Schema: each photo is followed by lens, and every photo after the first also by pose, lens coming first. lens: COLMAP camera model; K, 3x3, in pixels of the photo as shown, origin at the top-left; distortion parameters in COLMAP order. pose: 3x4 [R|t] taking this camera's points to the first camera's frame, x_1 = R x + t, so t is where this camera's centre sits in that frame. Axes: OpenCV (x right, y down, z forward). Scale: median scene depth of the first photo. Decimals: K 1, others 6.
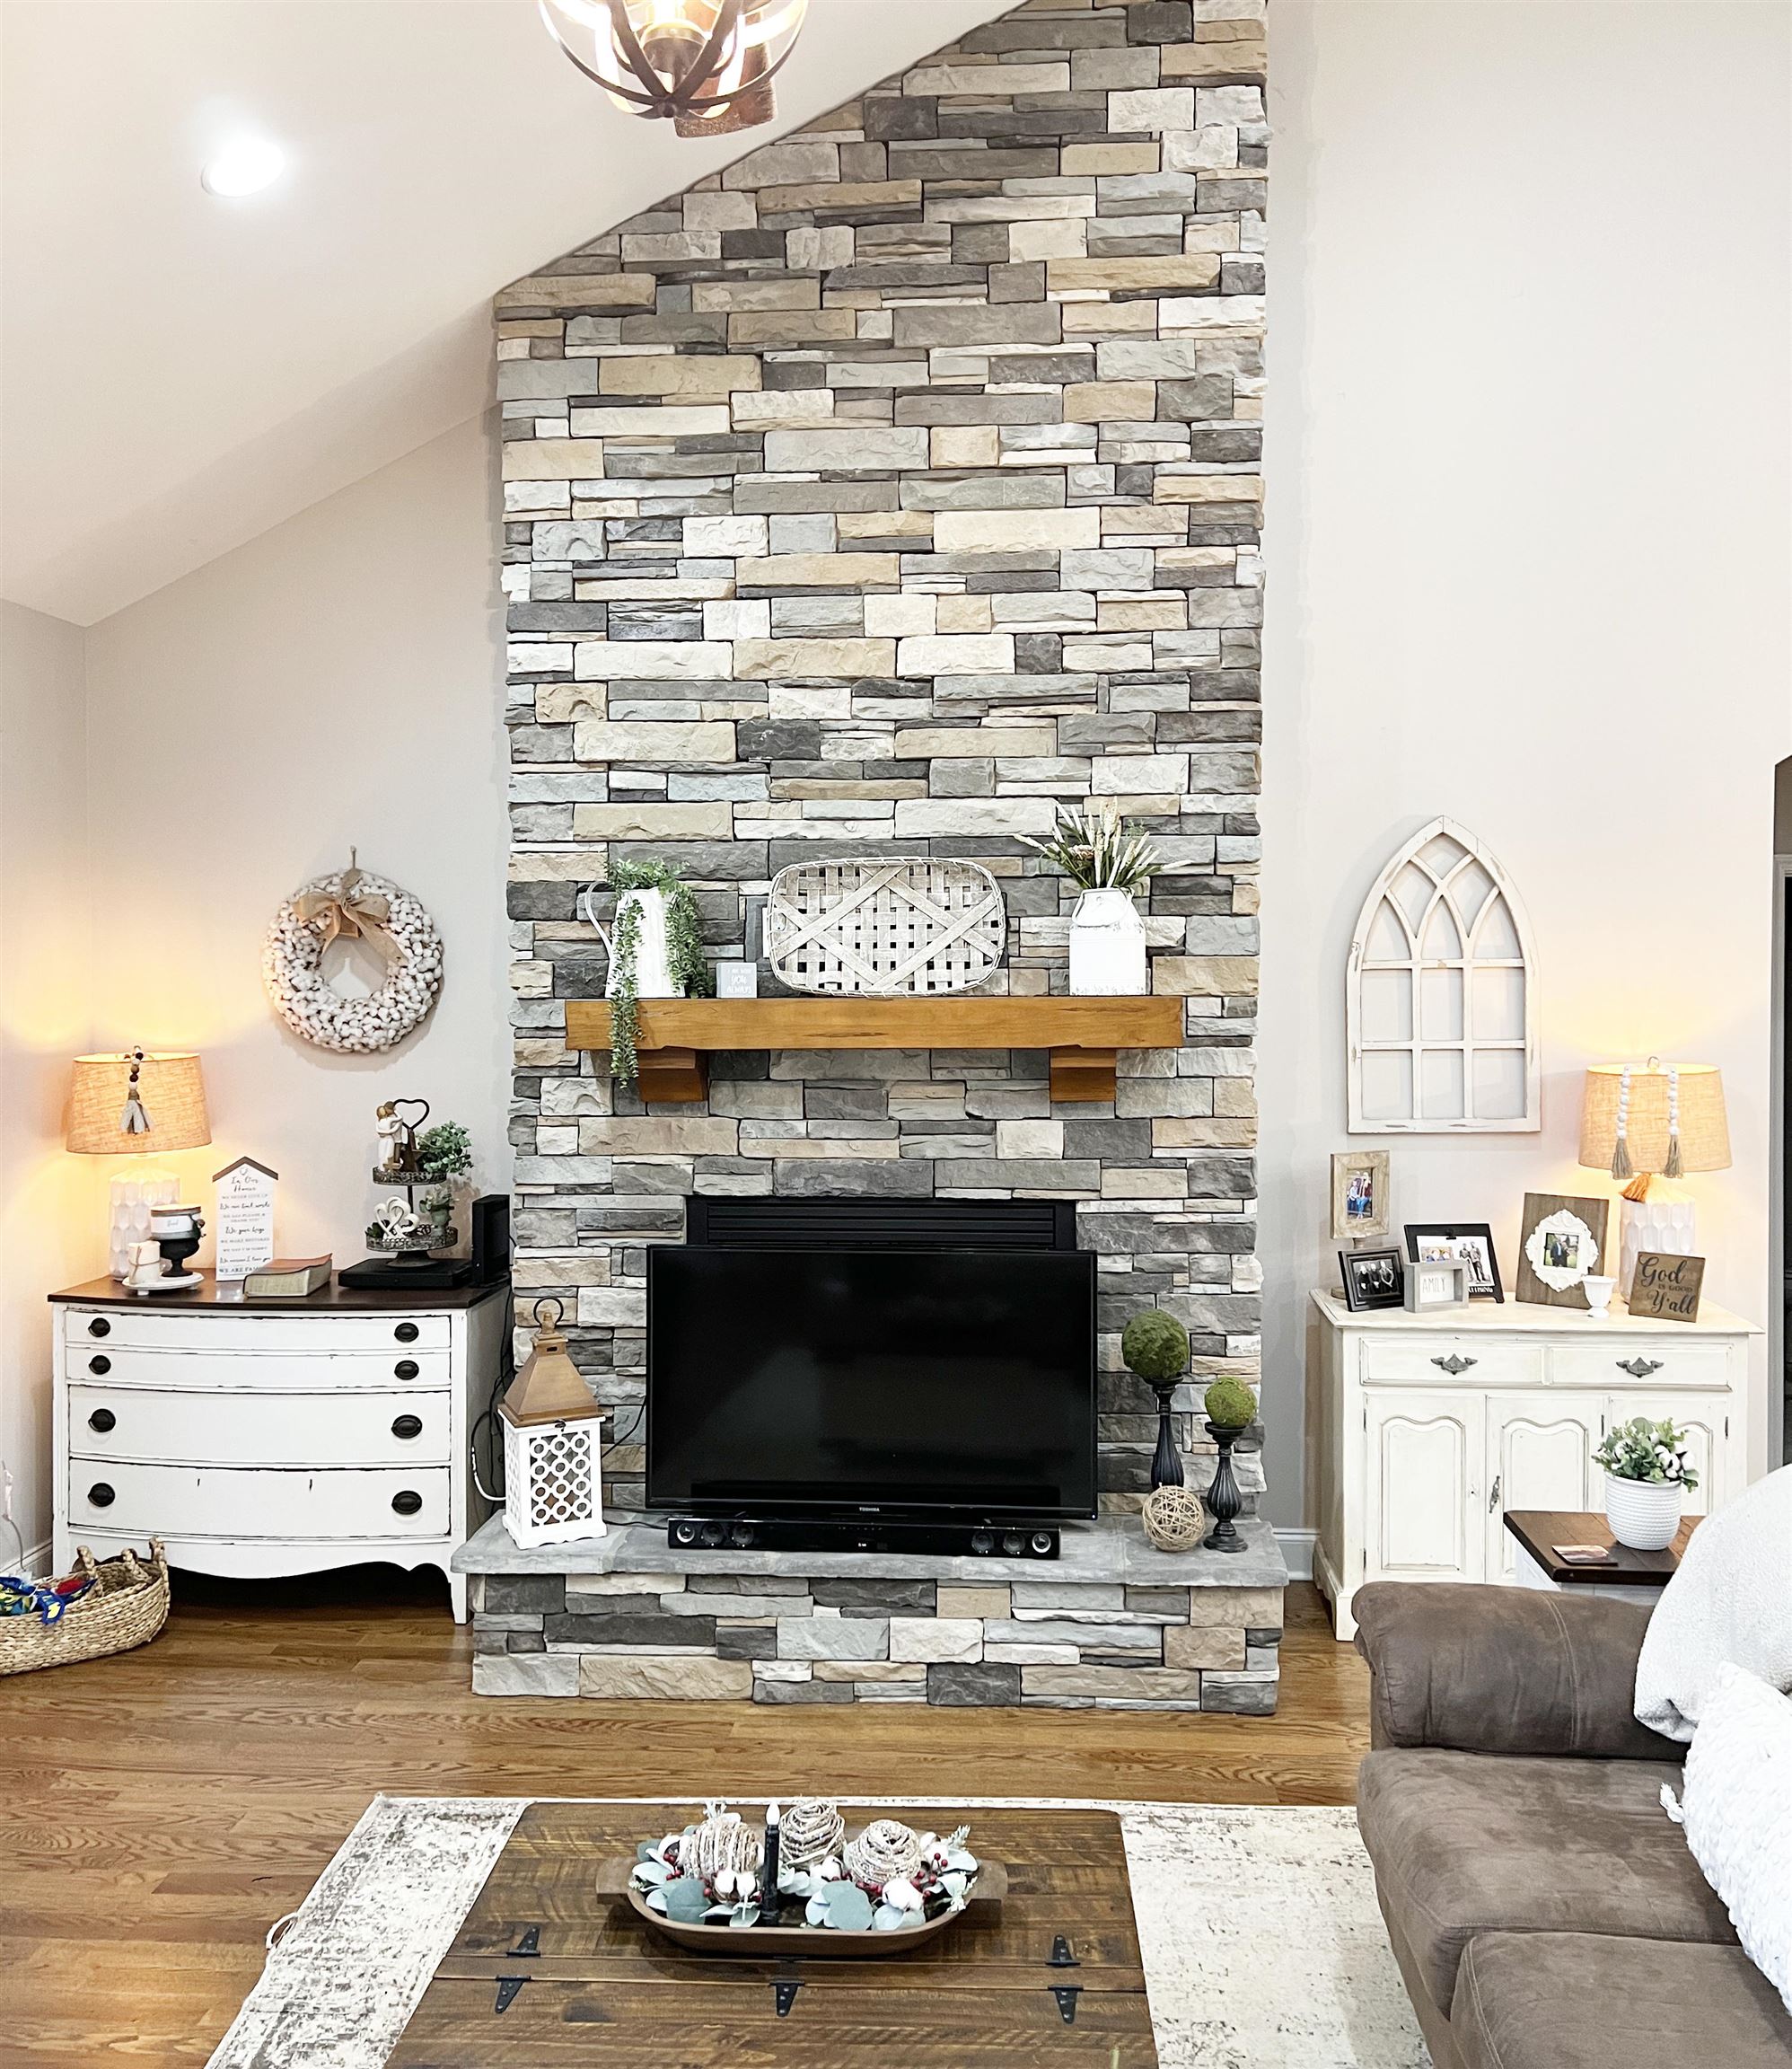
lens RADIAL K [[1746.4, 0, 900.4], [0, 1746.4, 1029.2], [0, 0, 1]] dist [0.183964, -0.445656]
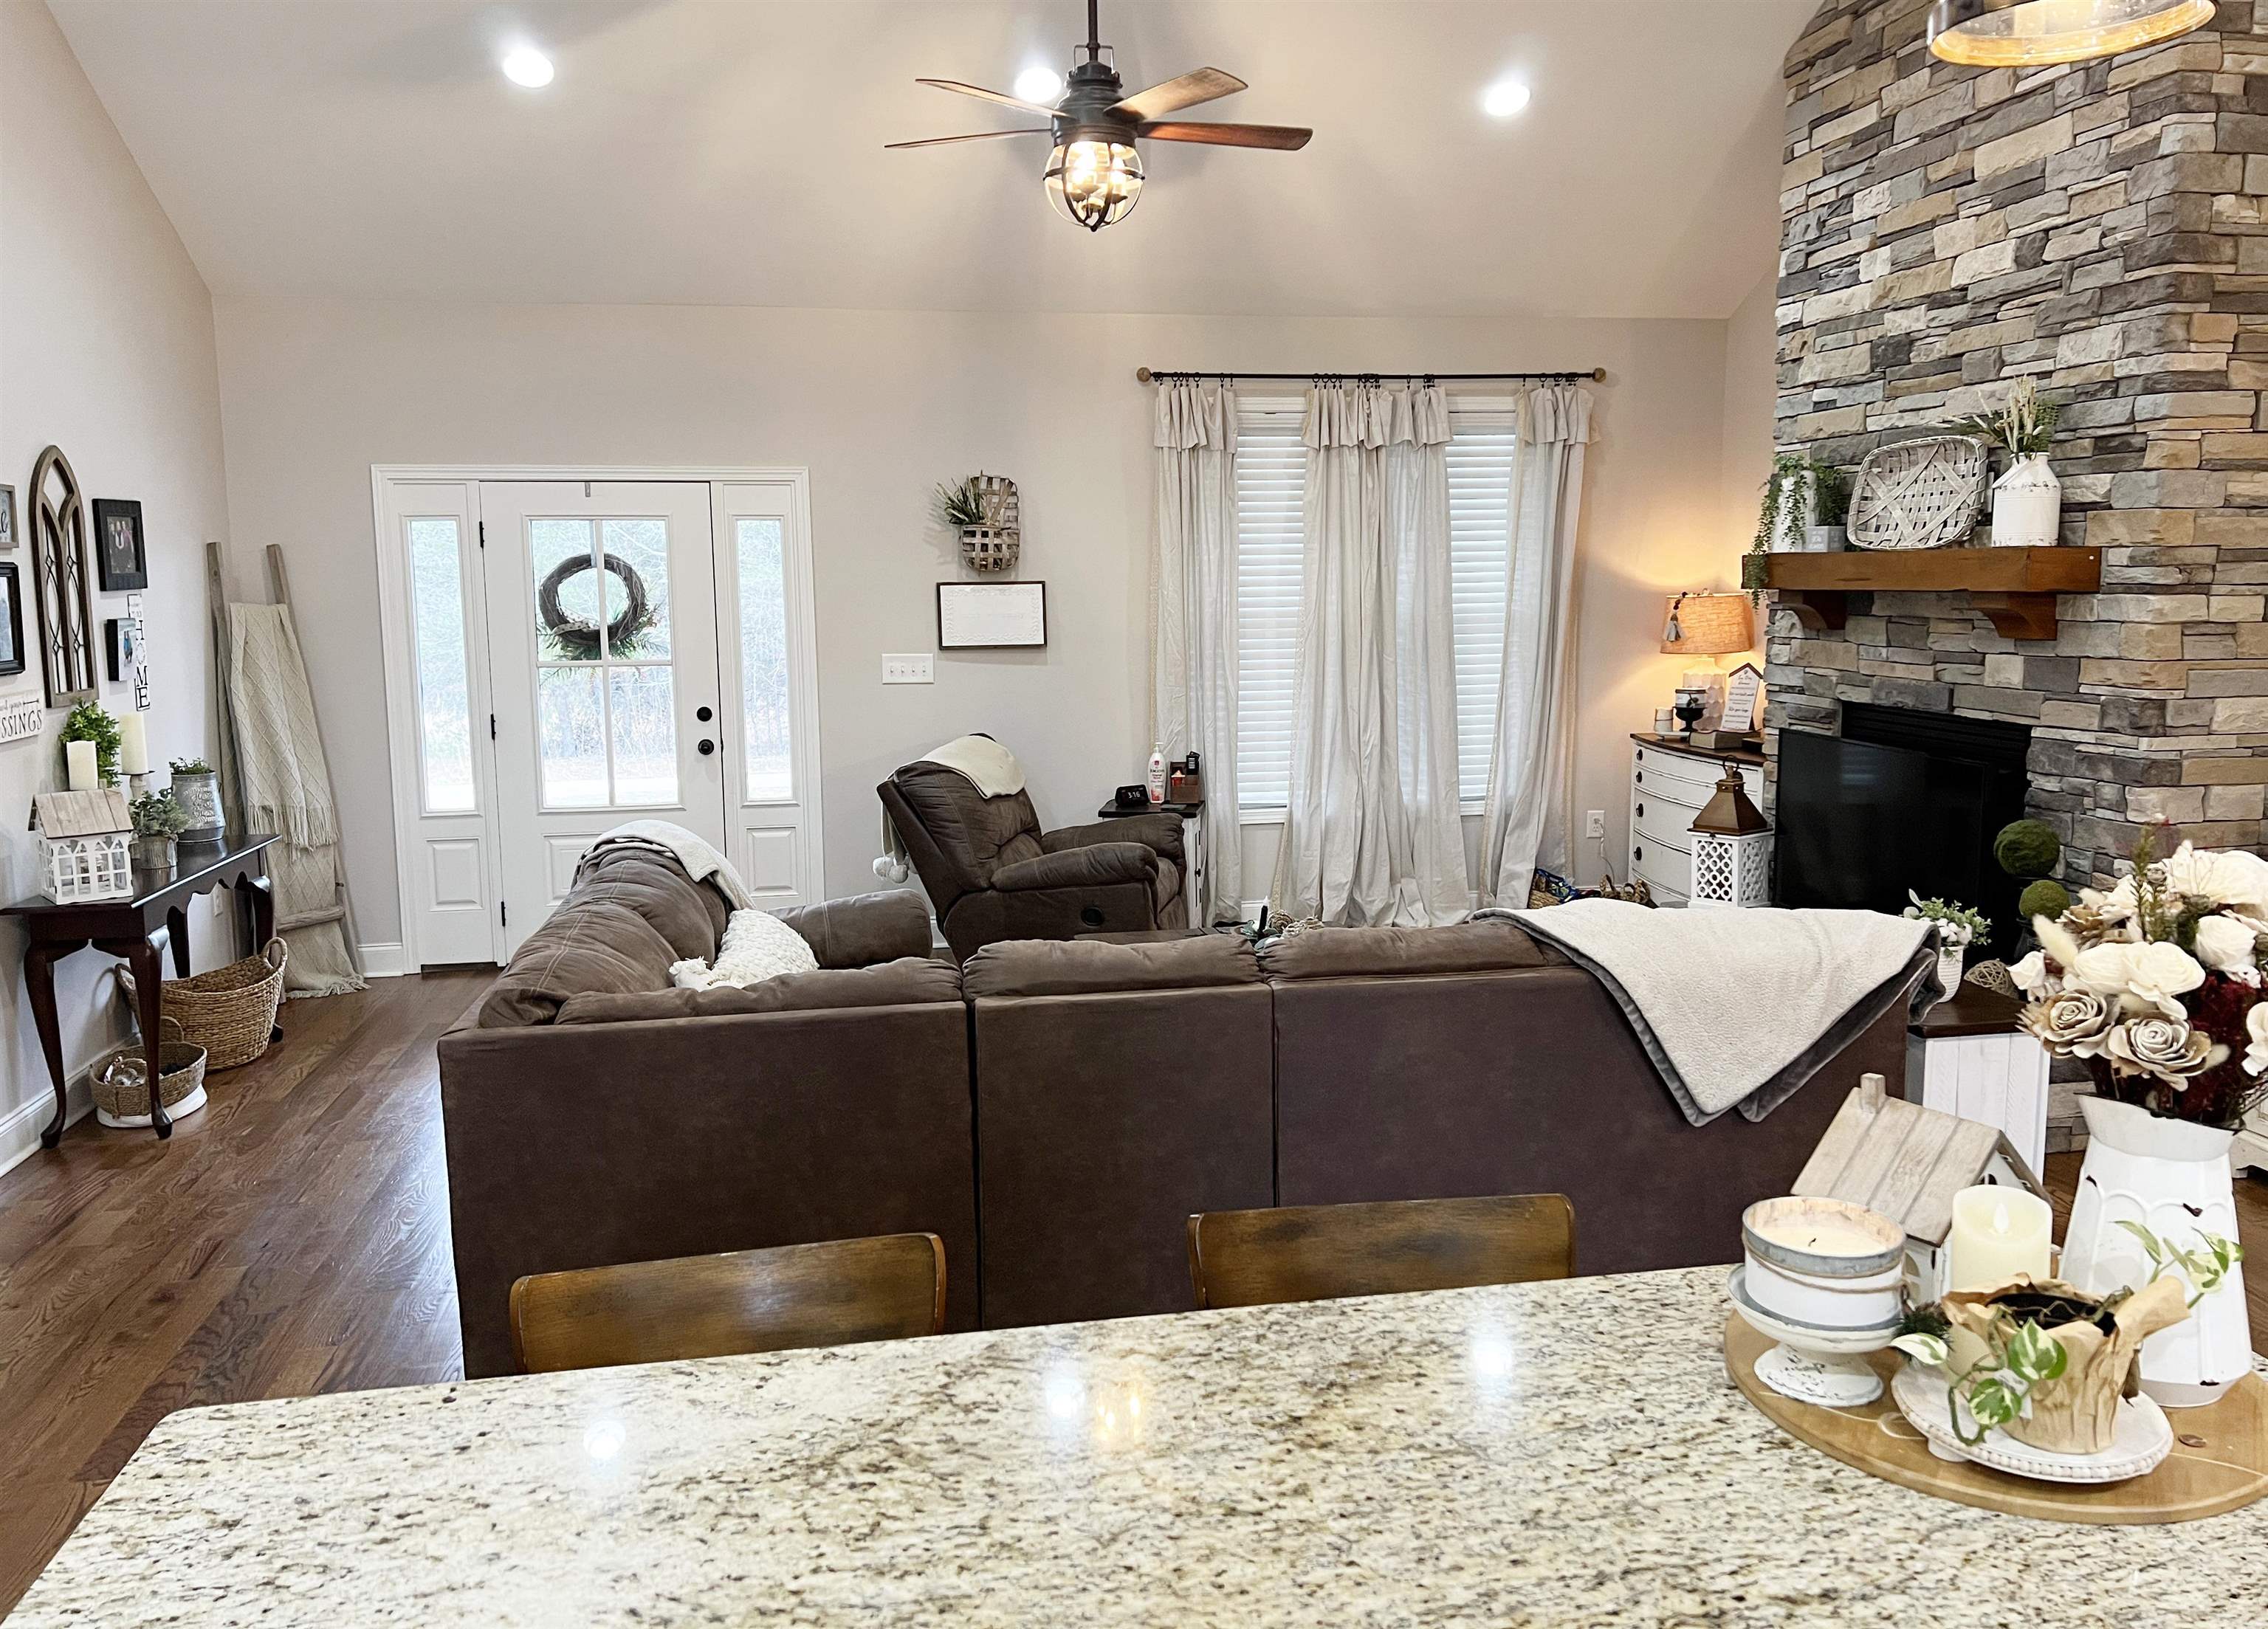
lens RADIAL K [[1691.4, 0, 1129.9], [0, 1691.4, 777.5], [0, 0, 1]] dist [0.054866, -0.052452]
pose [[0.246553, 0.118087, -0.961908, 1.051712], [-0.020958, 0.992966, 0.116528, 0.012102], [0.968903, -0.008570, 0.247294, 0.141218]]
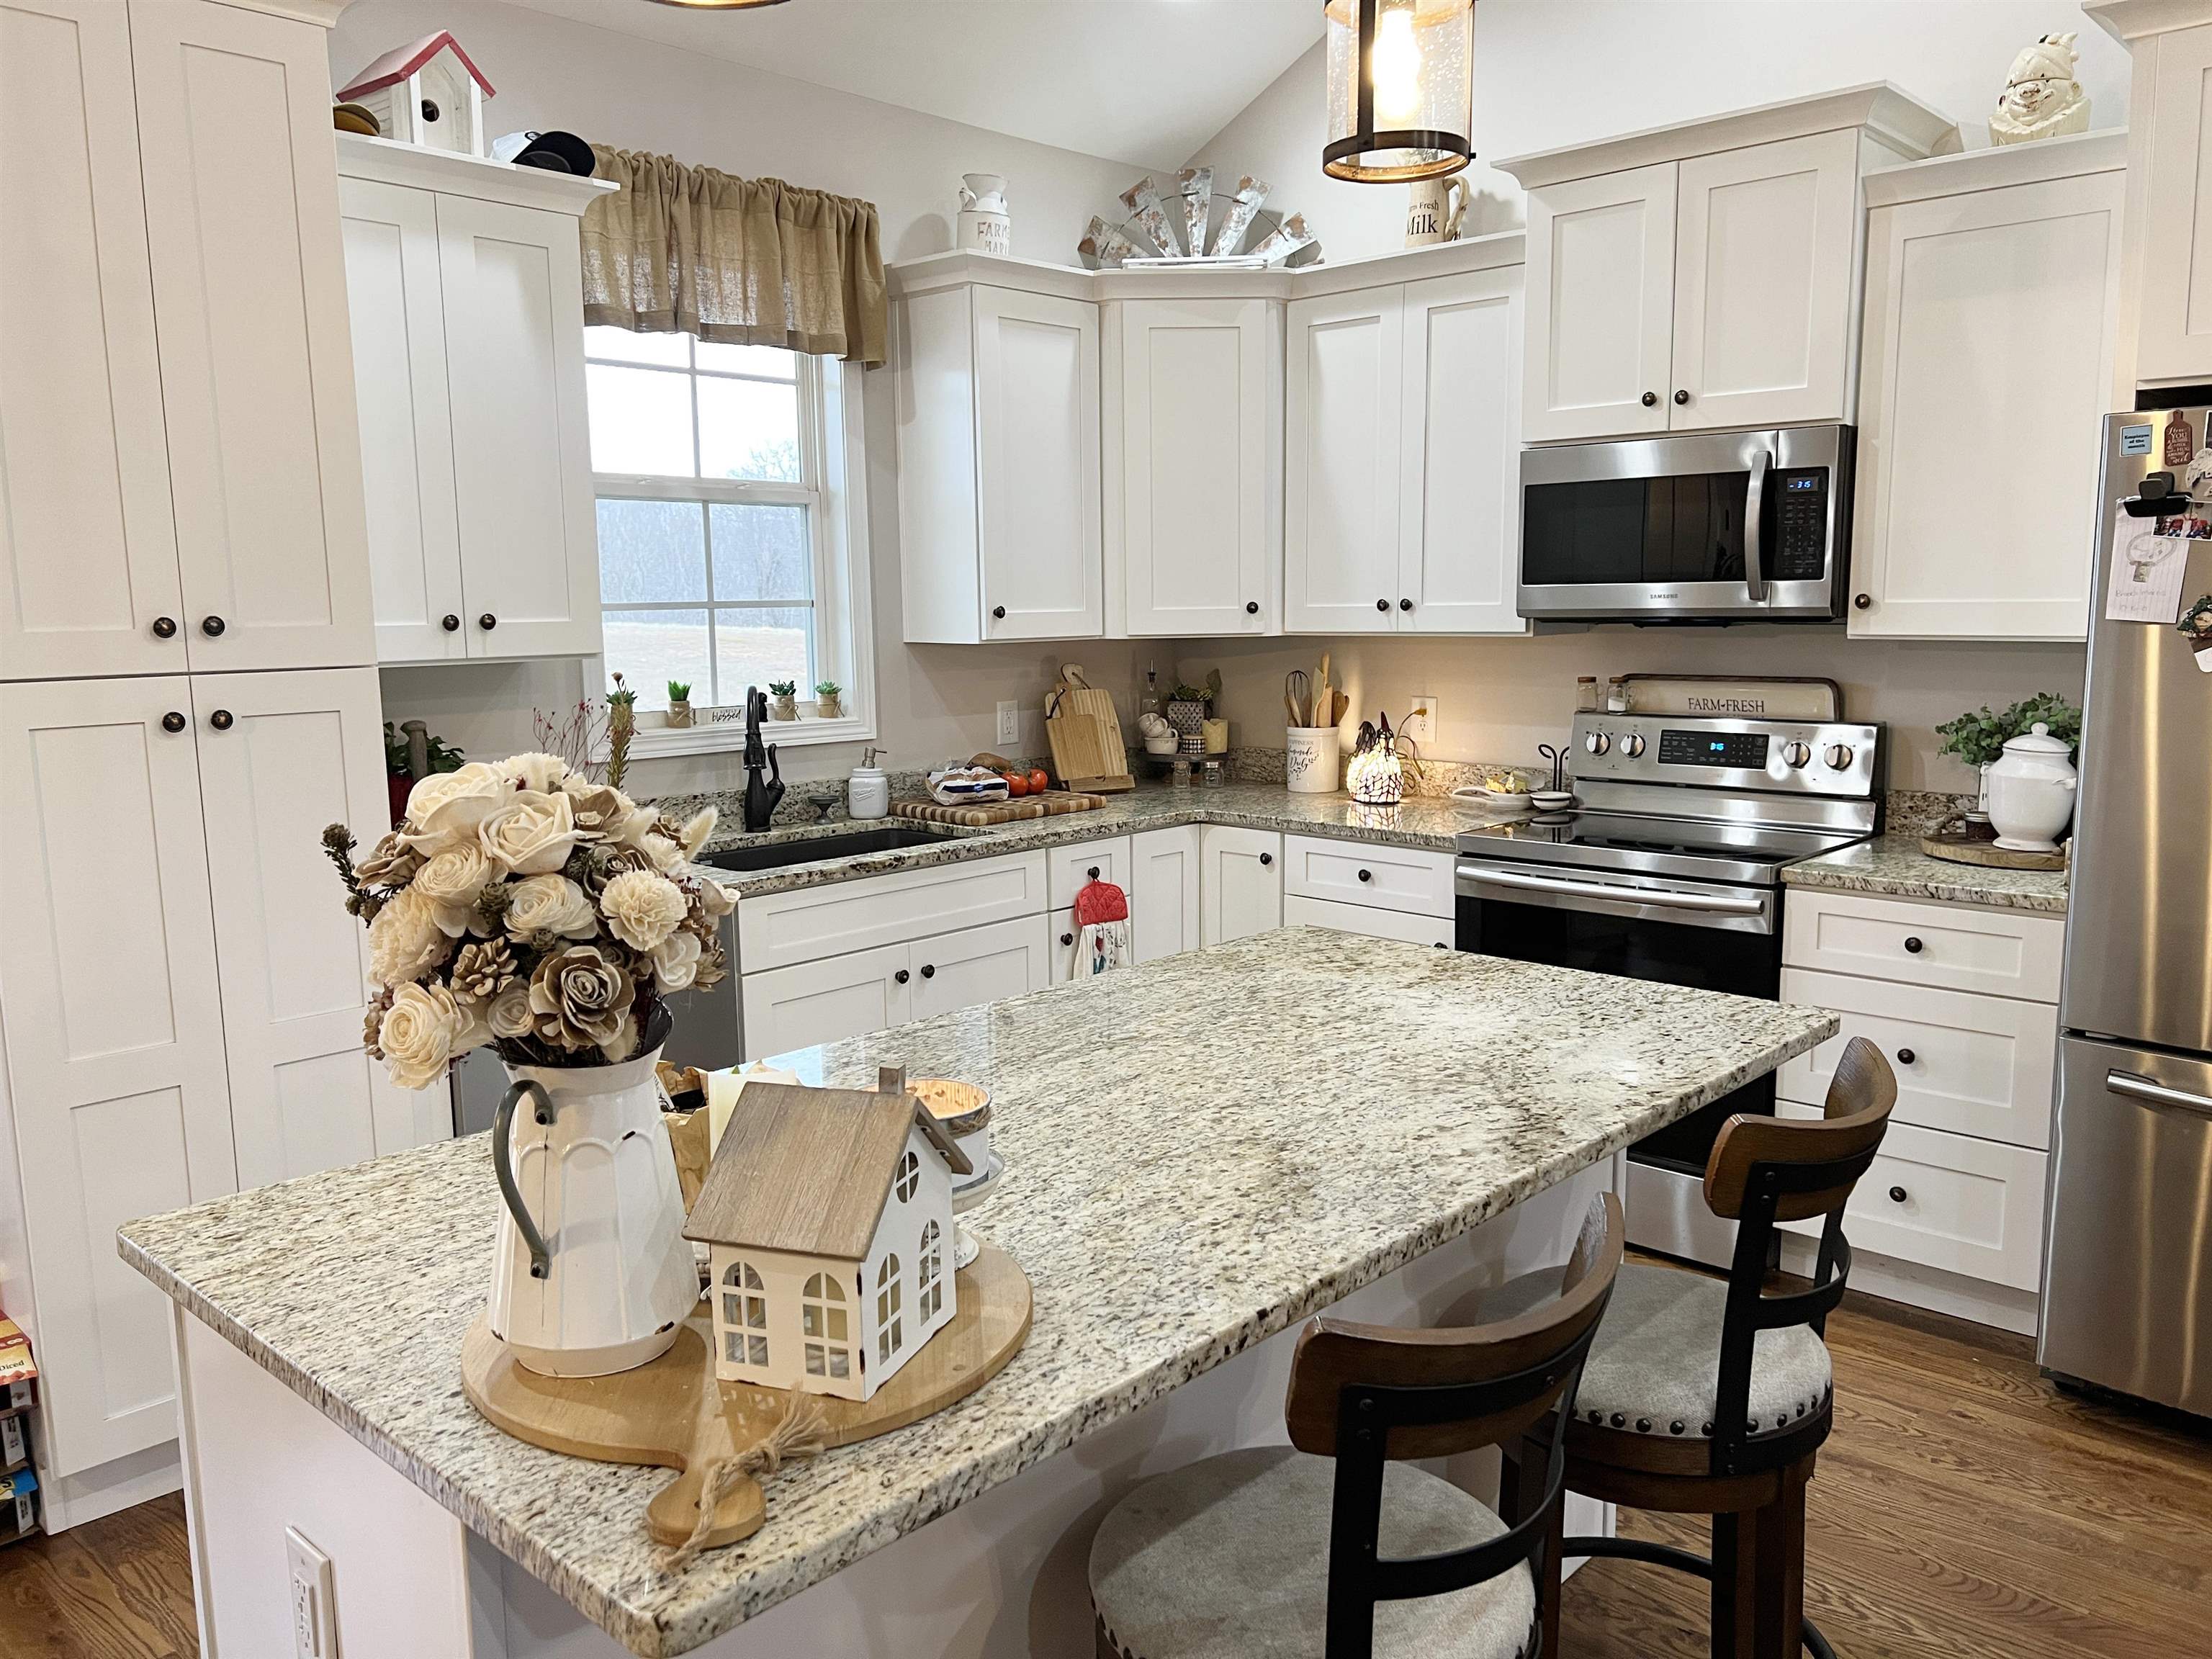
lens RADIAL K [[1654.9, 0, 1111.2], [0, 1654.9, 830.4], [0, 0, 1]] dist [0.099159, -0.135044]
pose [[-0.778203, -0.073937, 0.623645, 0.542942], [0.039512, 0.985314, 0.166119, 0.031014], [-0.626768, 0.153916, -0.763853, 0.572757]]
